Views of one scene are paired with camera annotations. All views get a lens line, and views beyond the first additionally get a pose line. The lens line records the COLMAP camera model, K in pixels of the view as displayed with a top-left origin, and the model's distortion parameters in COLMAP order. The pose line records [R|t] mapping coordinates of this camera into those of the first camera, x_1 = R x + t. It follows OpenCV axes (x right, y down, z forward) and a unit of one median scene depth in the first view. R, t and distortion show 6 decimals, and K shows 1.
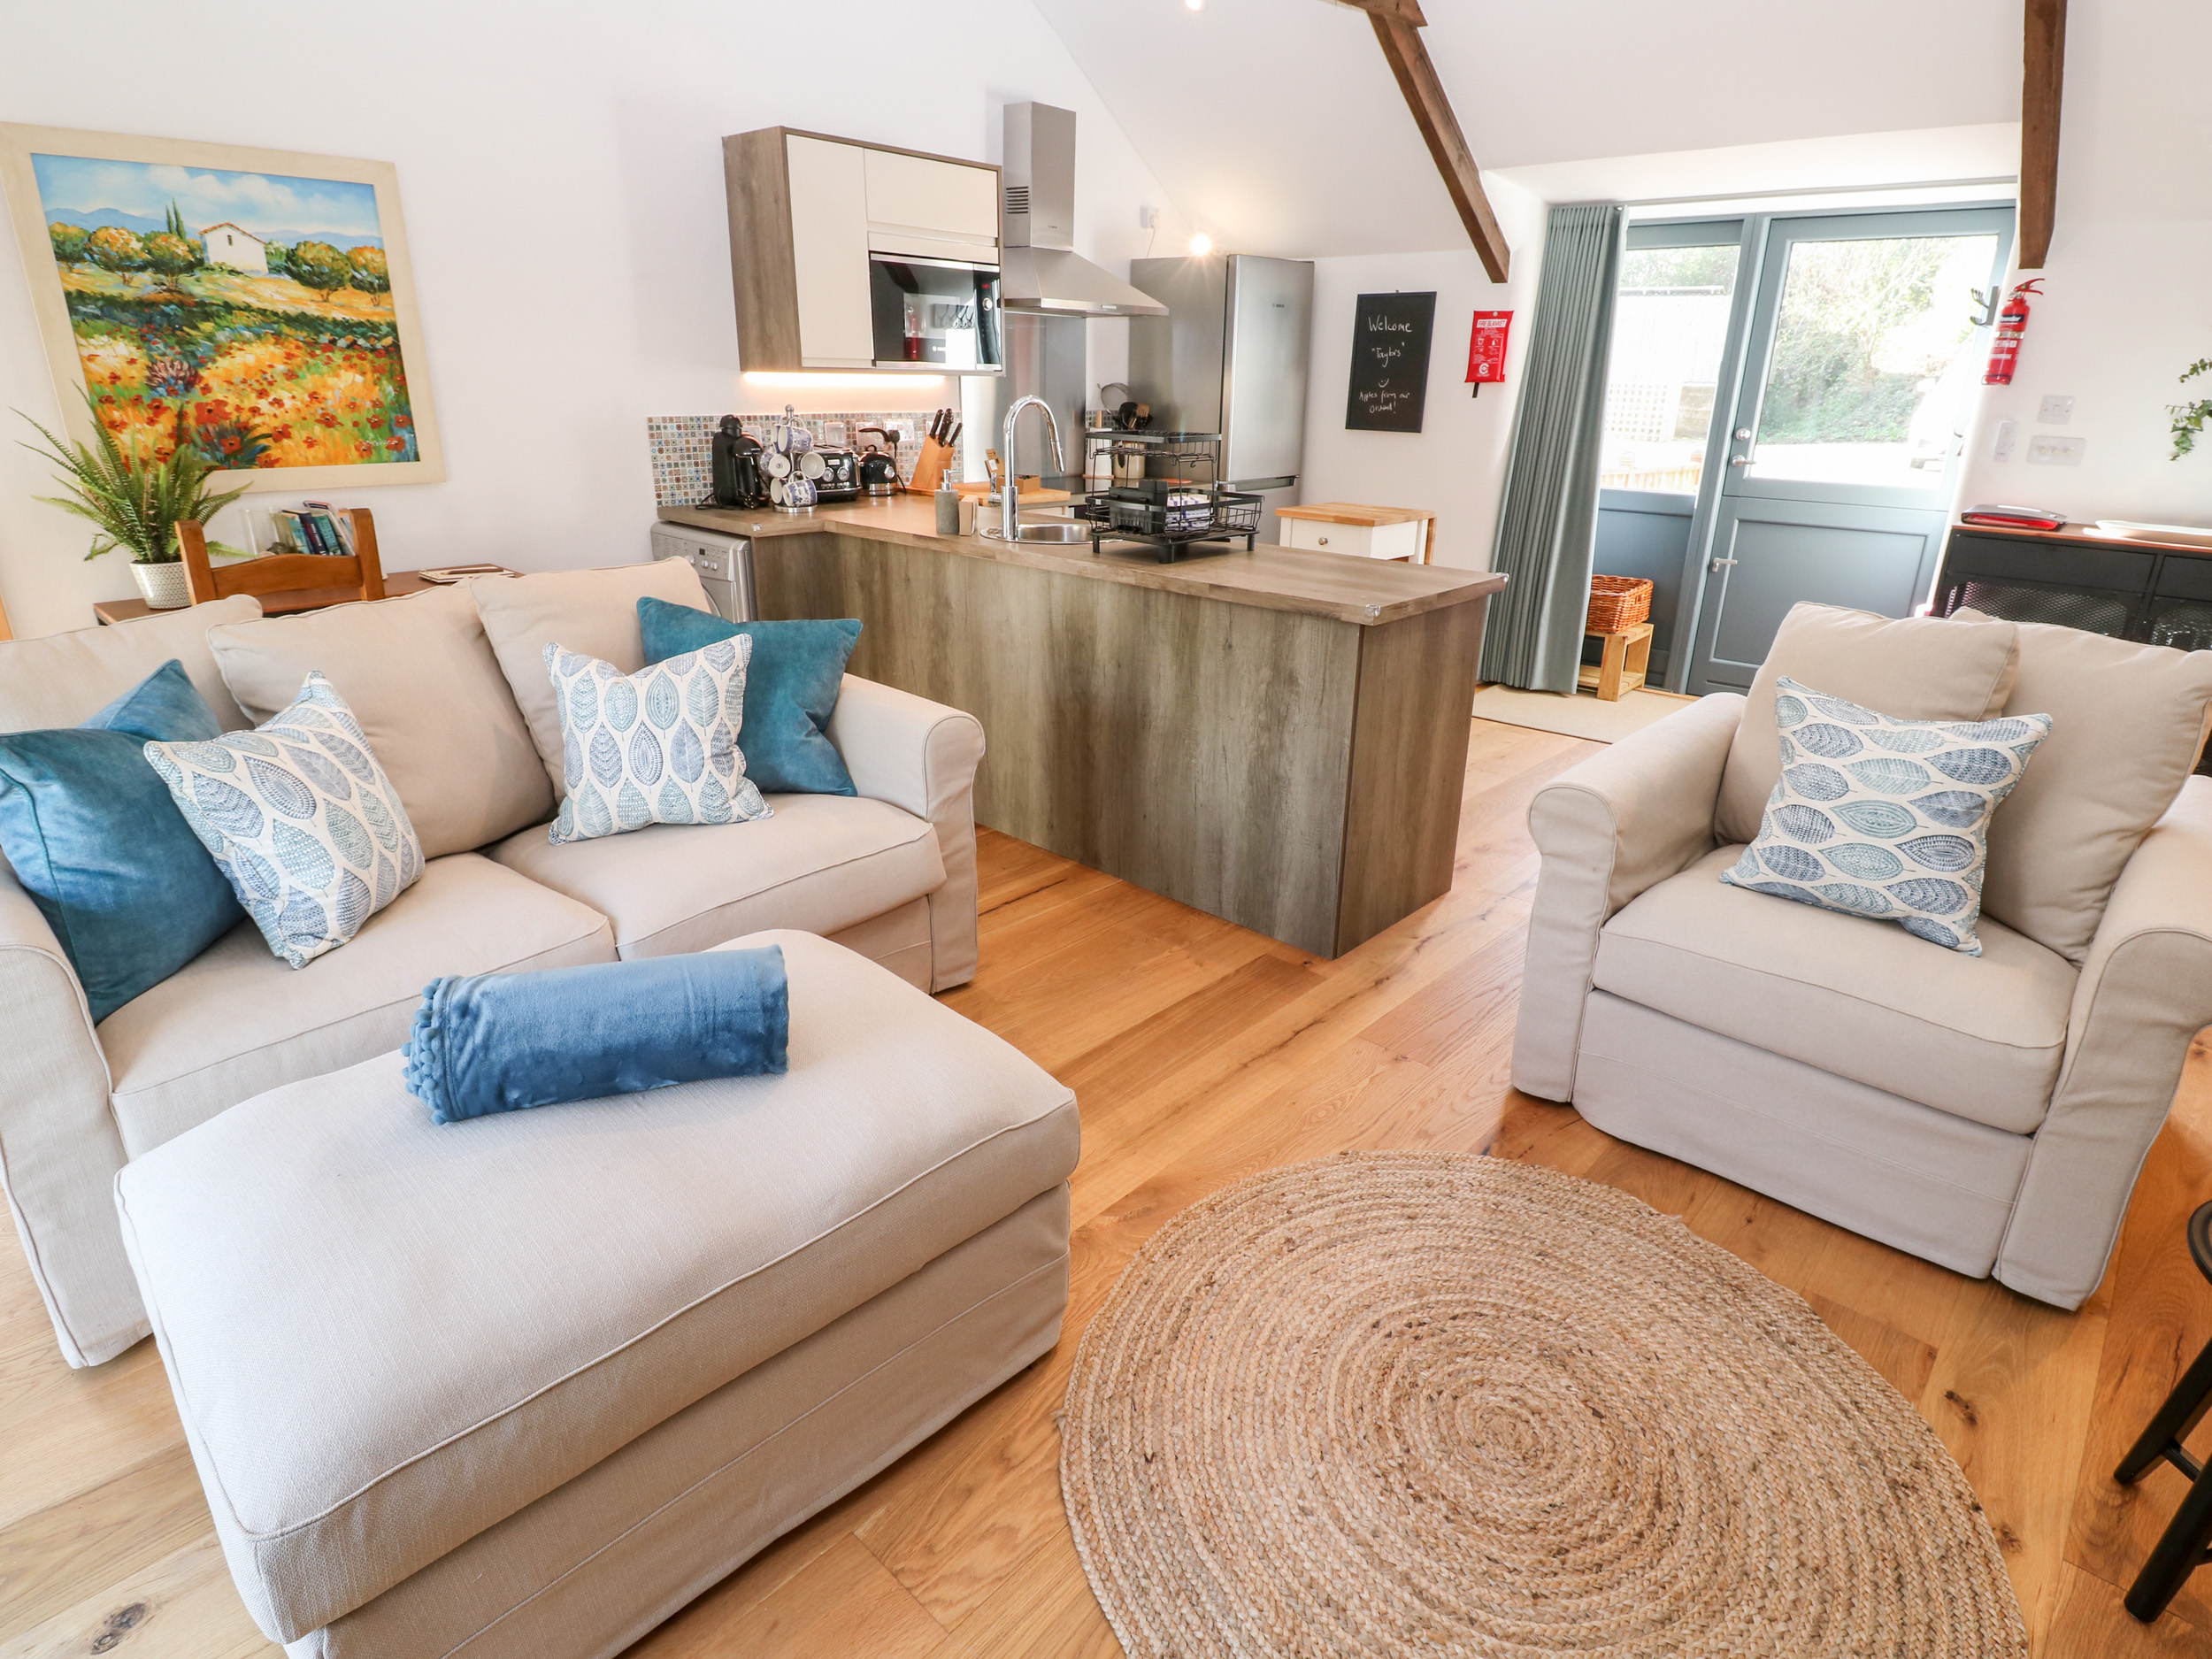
lens RADIAL K [[1177.3, 0, 1144.9], [0, 1177.3, 822.3], [0, 0, 1]] dist [0.005122, -0.015744]
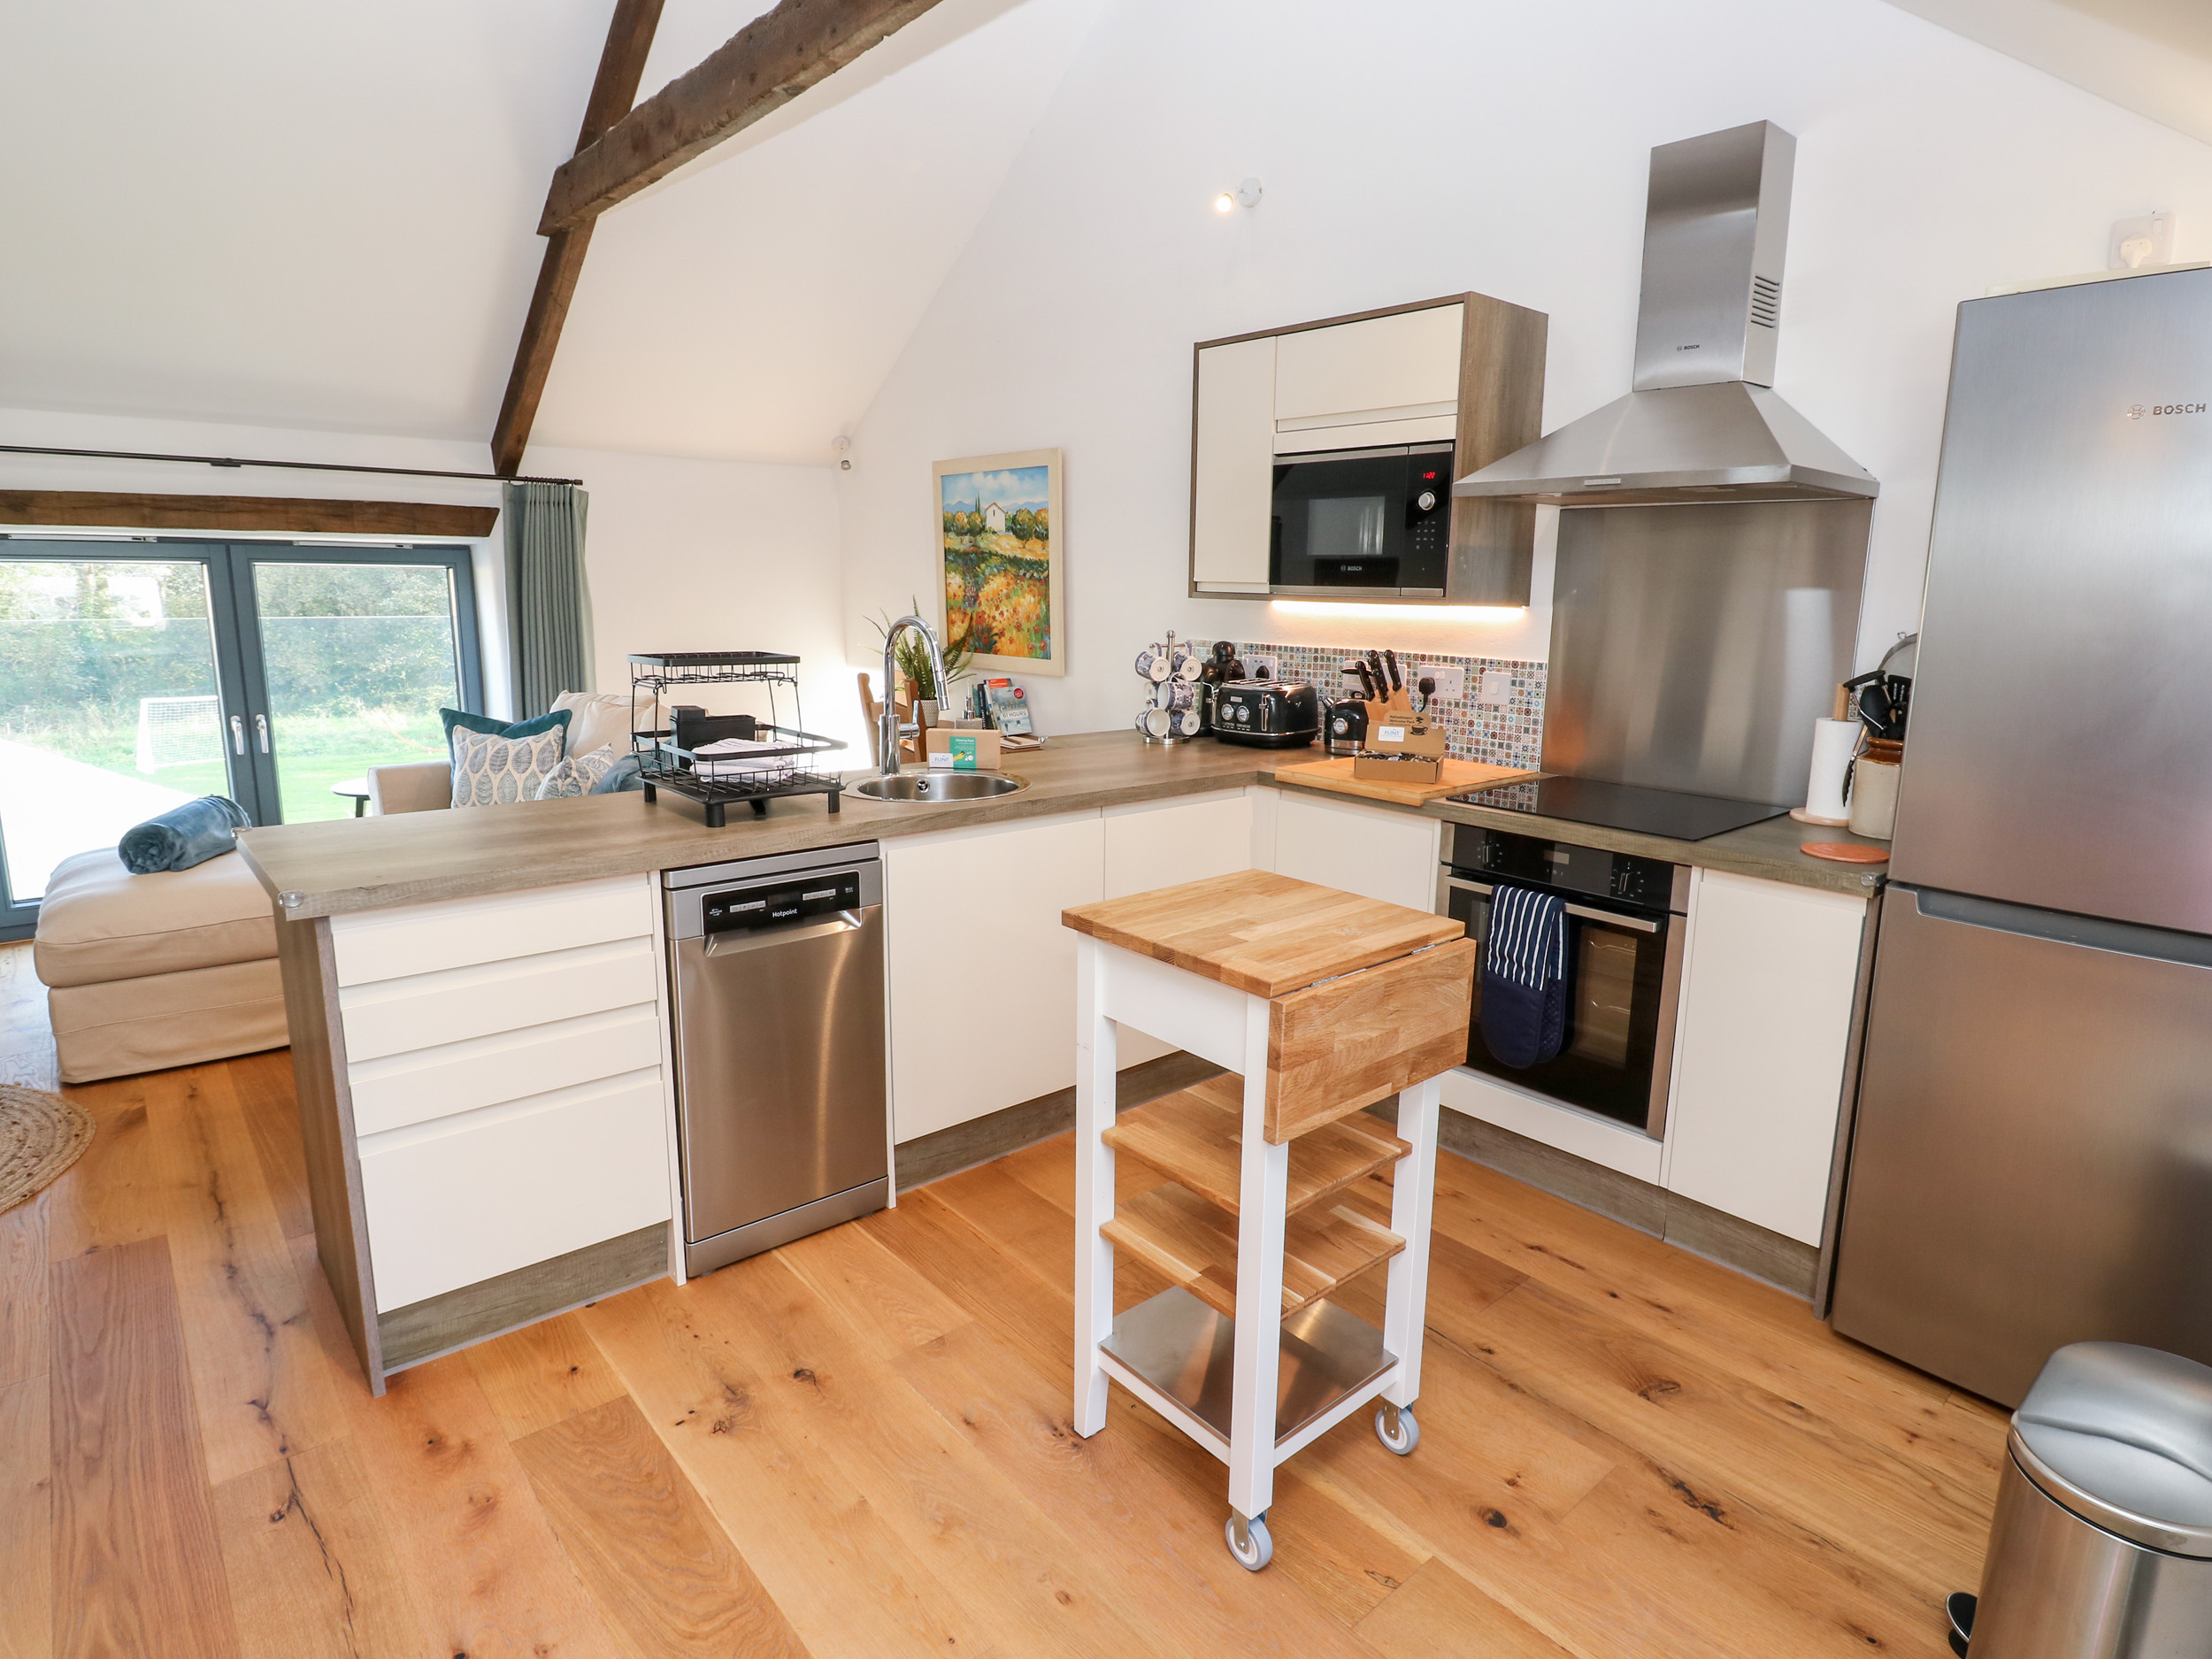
lens RADIAL K [[1192.7, 0, 1128.6], [0, 1192.7, 818.0], [0, 0, 1]] dist [0.001928, -0.014075]
pose [[-0.111037, 0.172650, -0.978705, 0.642117], [-0.372951, 0.905582, 0.202062, -0.402070], [0.921183, 0.387445, -0.036163, 1.071893]]
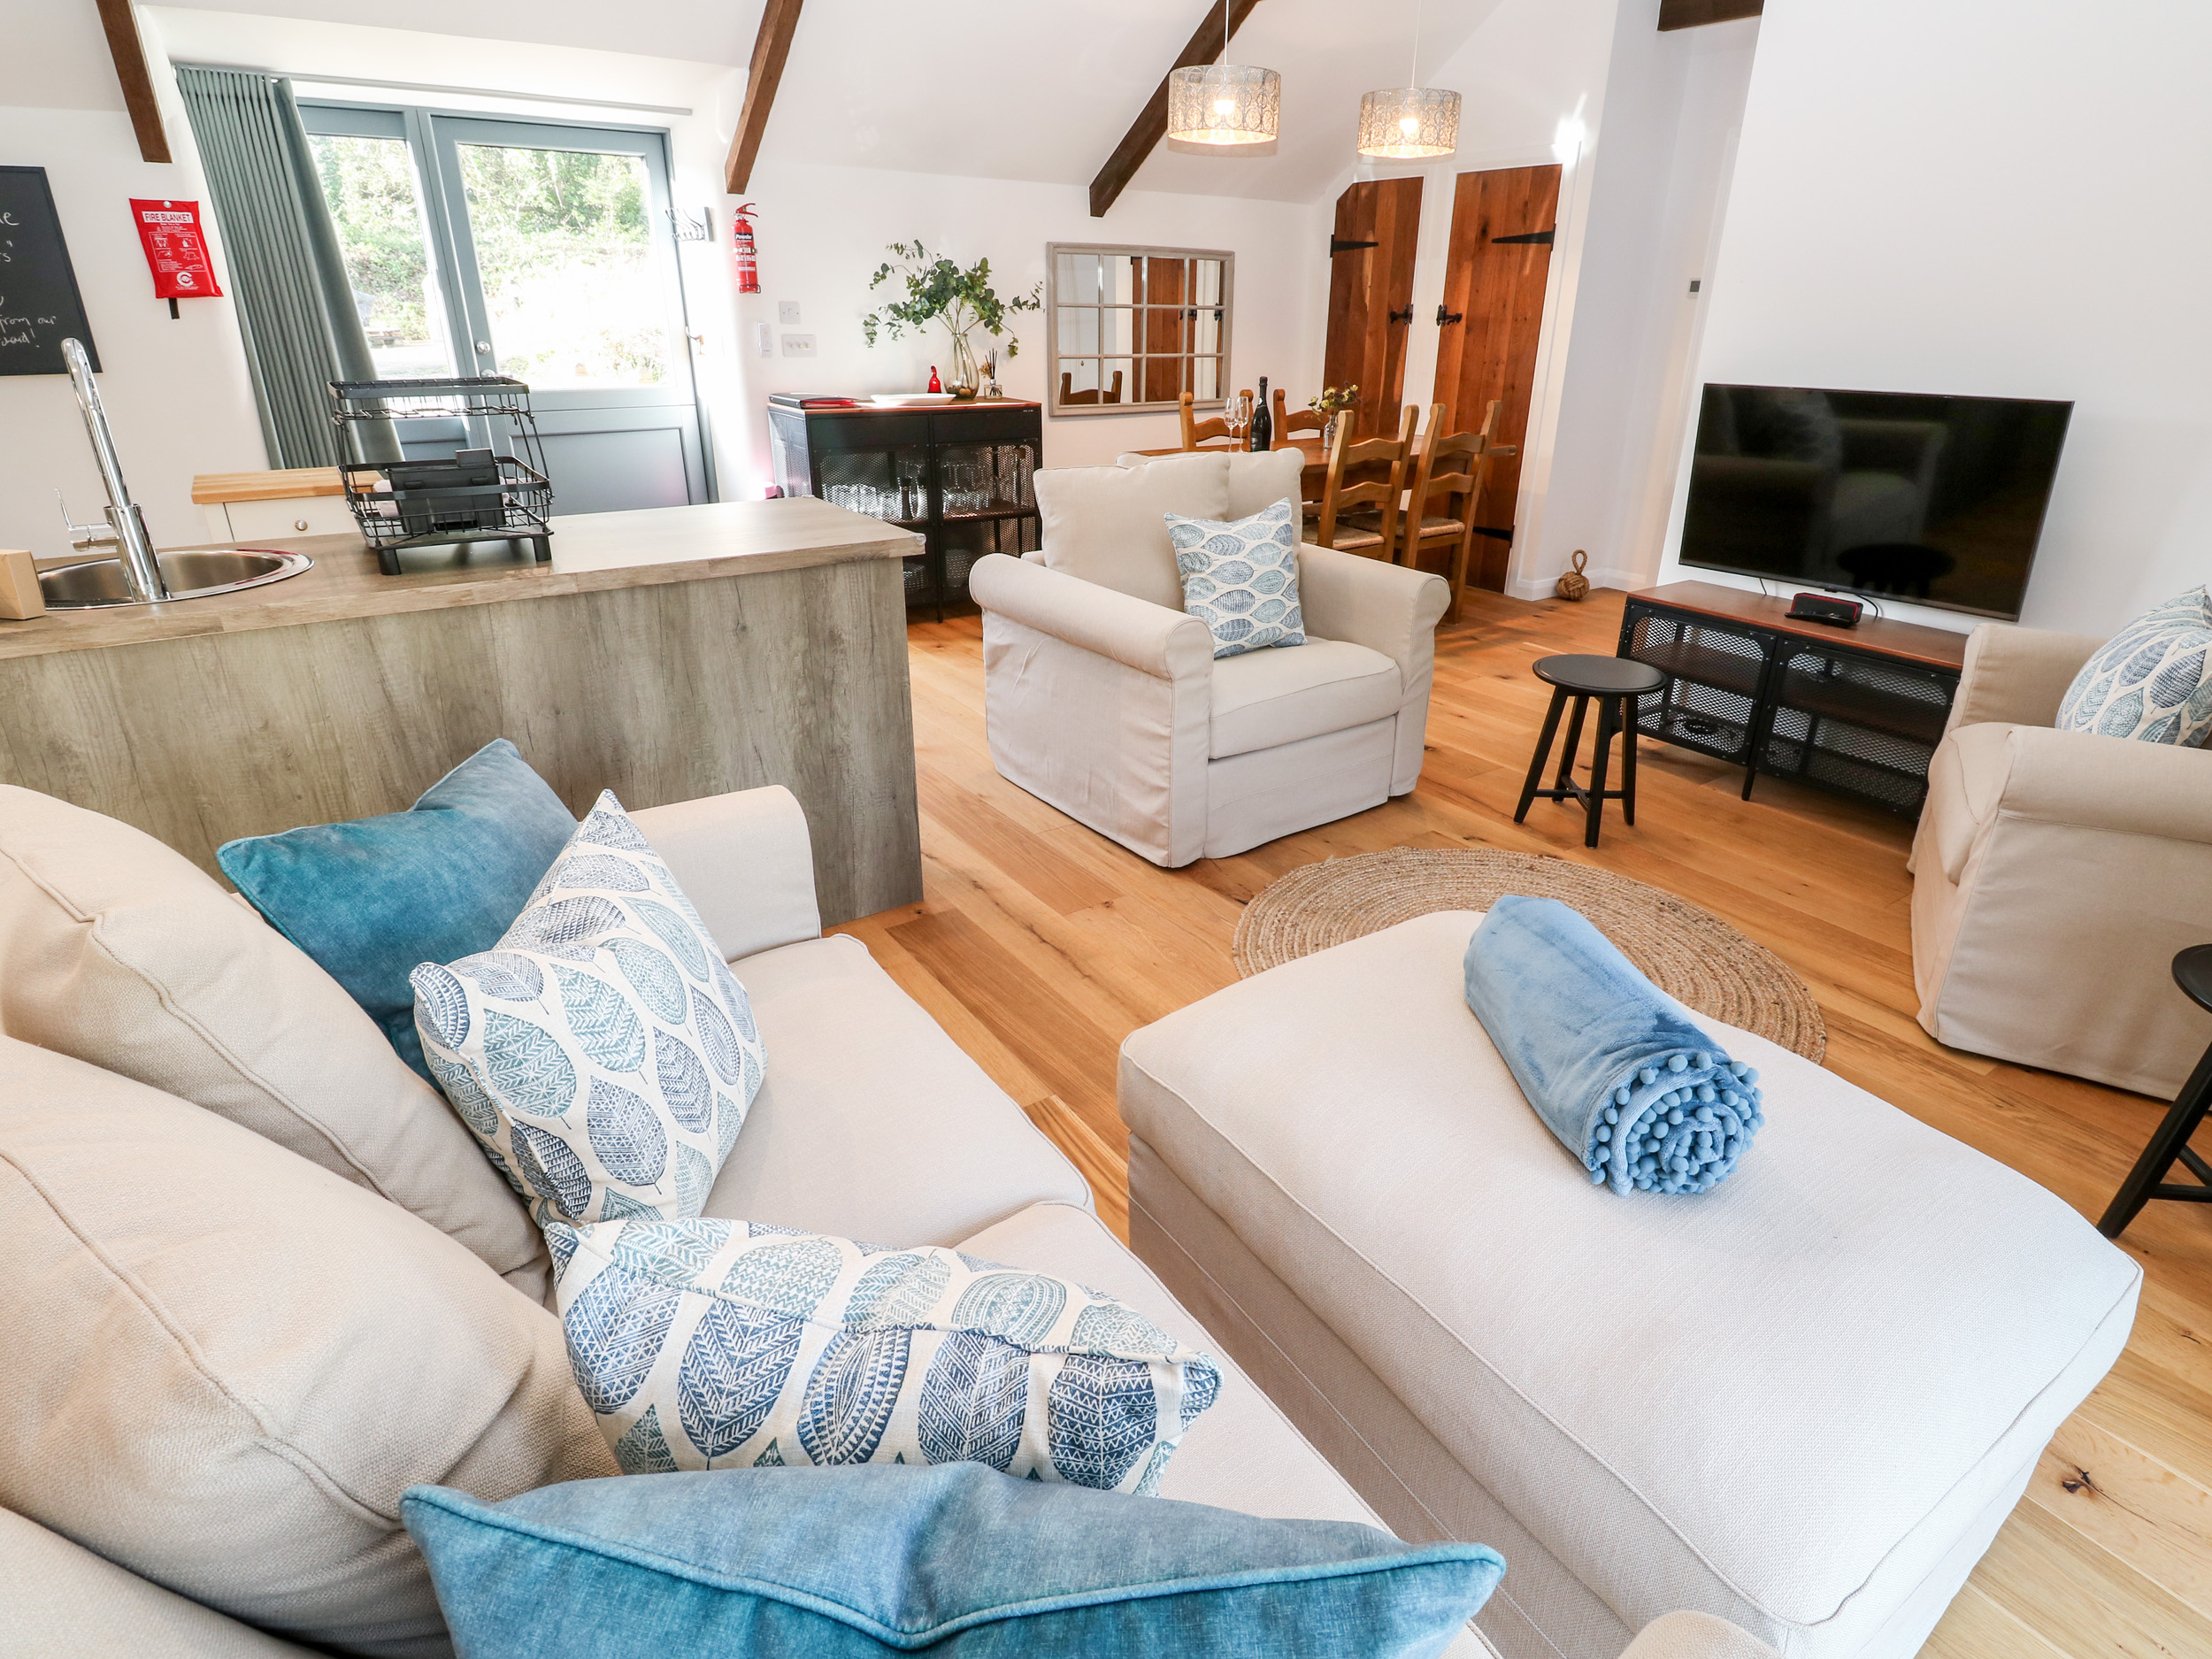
lens RADIAL K [[1192.7, 0, 1128.6], [0, 1192.7, 818.0], [0, 0, 1]] dist [0.001928, -0.014075]
pose [[0.211667, -0.400937, 0.891317, -0.507664], [0.338855, 0.885519, 0.317859, -0.154327], [-0.916719, 0.234747, 0.323295, 0.377871]]
